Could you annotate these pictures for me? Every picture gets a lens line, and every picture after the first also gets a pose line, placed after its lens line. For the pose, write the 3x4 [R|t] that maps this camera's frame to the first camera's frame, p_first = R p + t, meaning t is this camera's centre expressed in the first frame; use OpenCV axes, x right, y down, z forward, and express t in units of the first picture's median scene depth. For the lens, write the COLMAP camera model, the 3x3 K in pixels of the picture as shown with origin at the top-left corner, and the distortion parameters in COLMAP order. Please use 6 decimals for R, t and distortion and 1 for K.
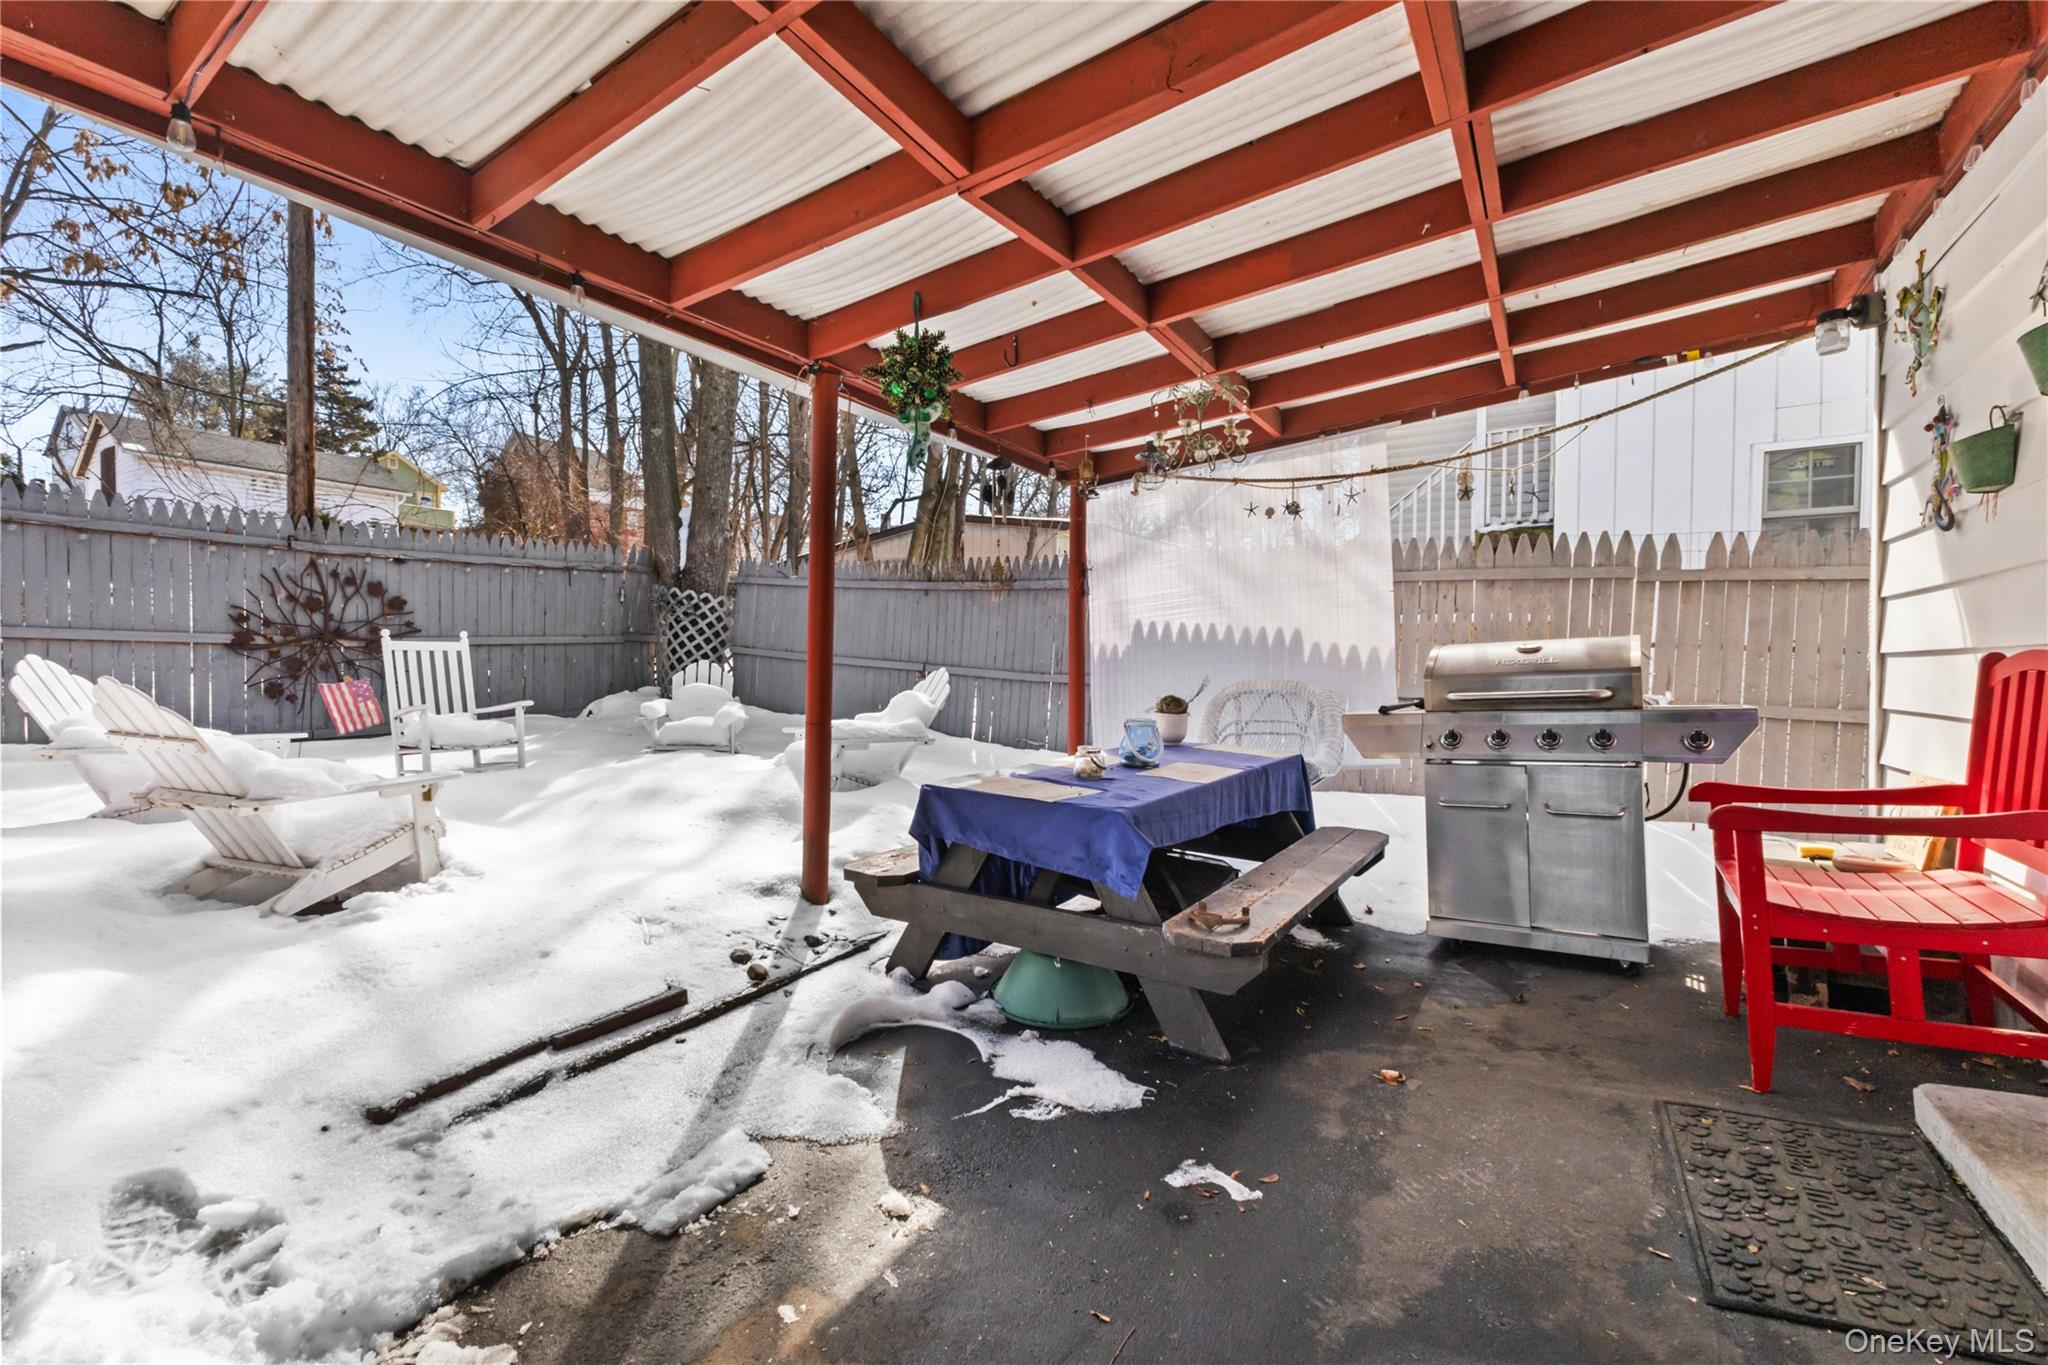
lens RADIAL K [[876.2, 0, 1025.6], [0, 876.2, 767.8], [0, 0, 1]] dist [0.001692, -0.004717]
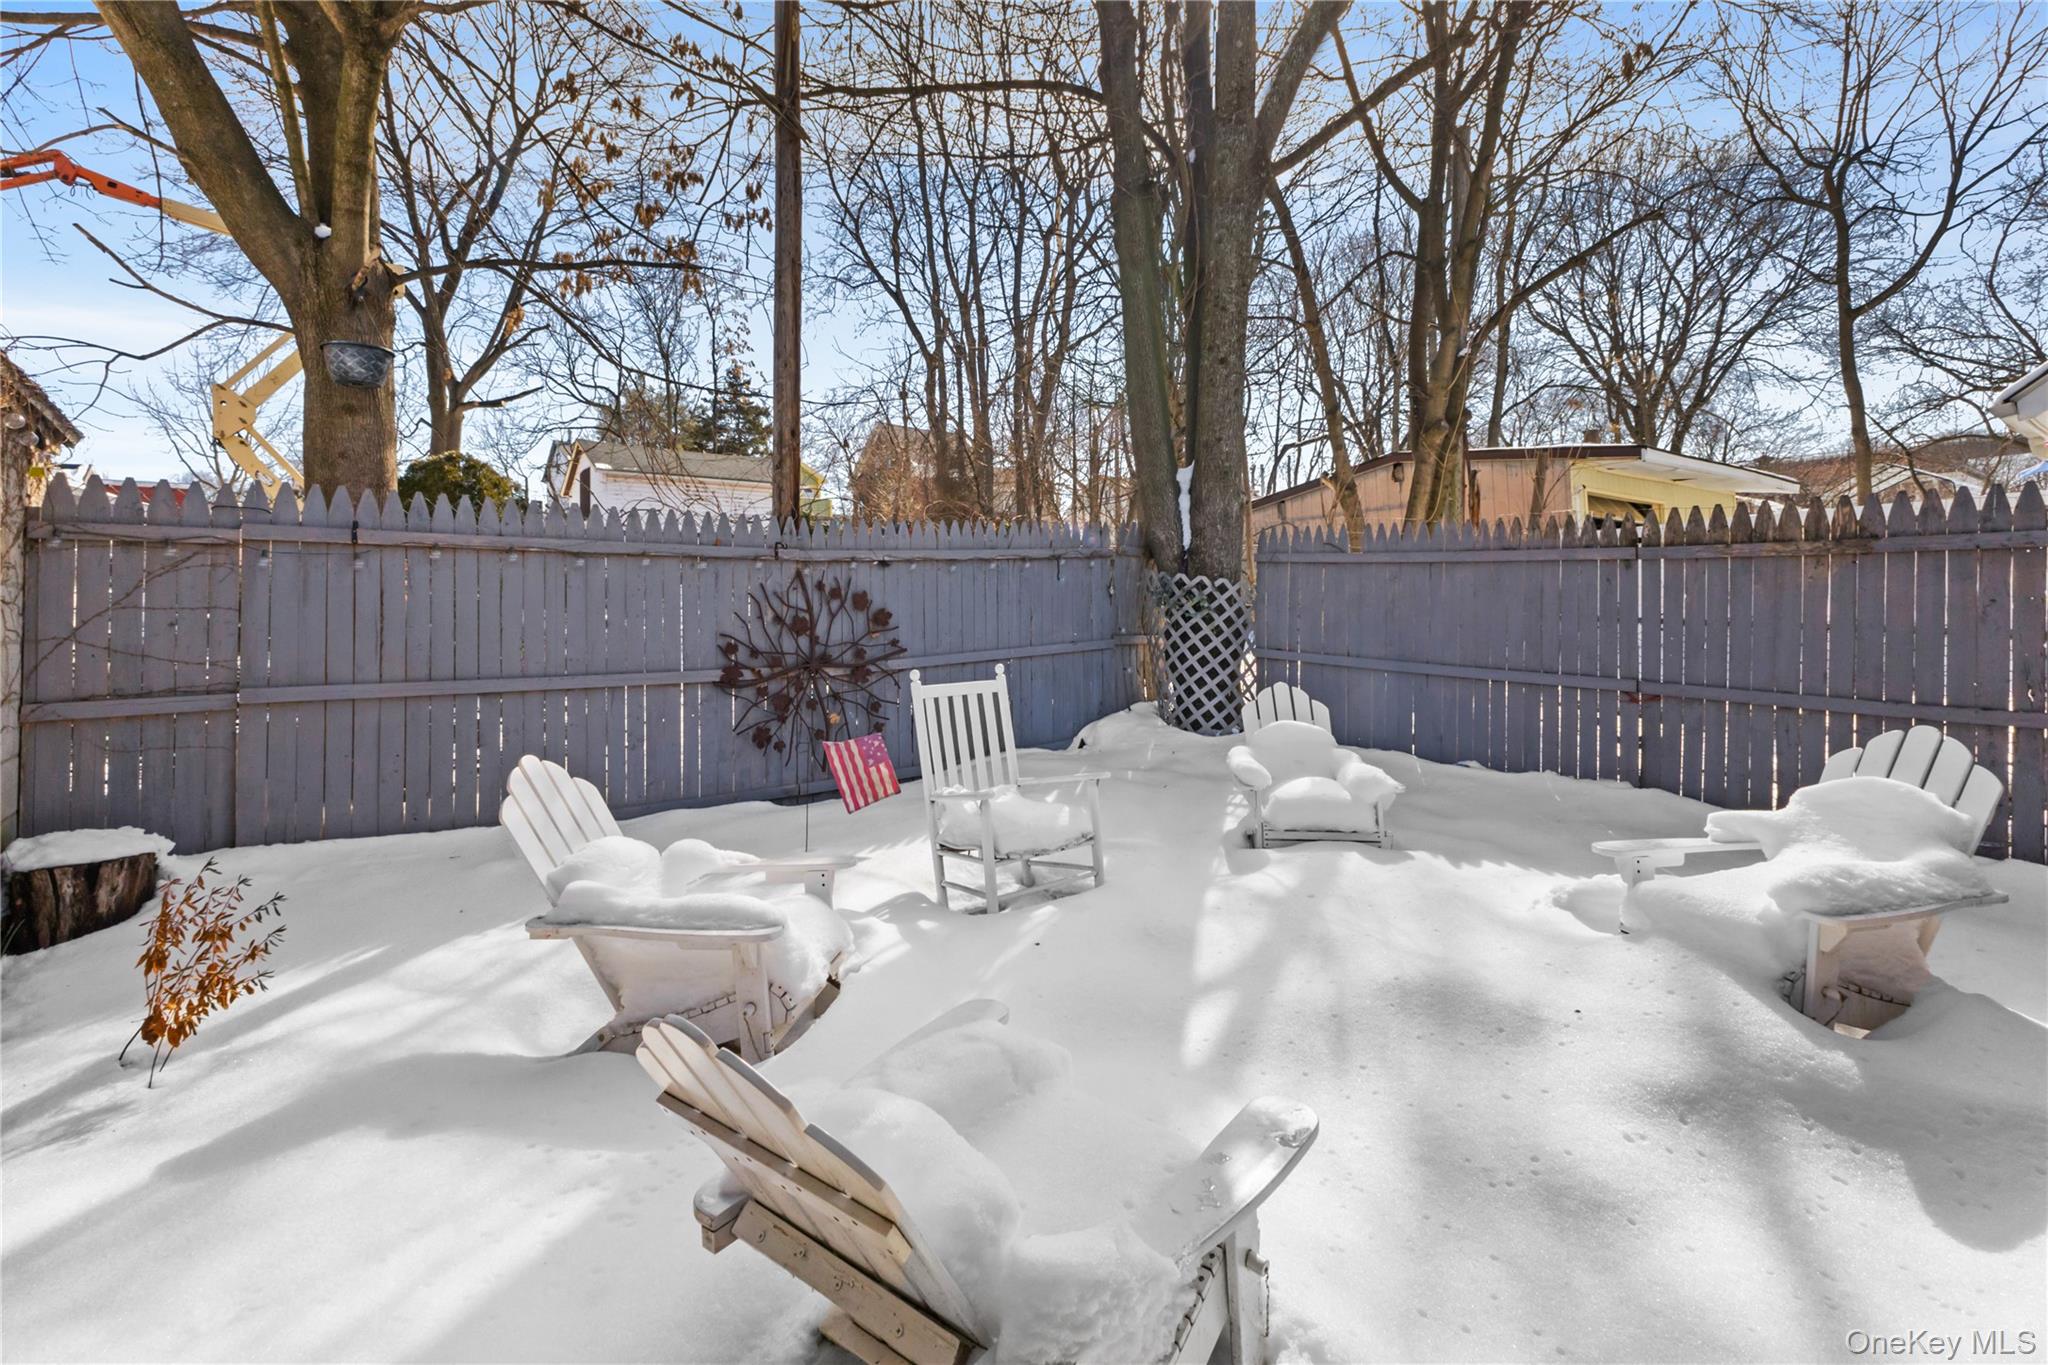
lens RADIAL K [[880.1, 0, 1016.4], [0, 880.1, 689.5], [0, 0, 1]] dist [-0.002876, -0.000176]
pose [[0.940793, -0.009148, -0.338858, -0.337159], [-0.003228, 0.999349, -0.035942, -0.095138], [0.338966, 0.034908, 0.940151, 0.296194]]
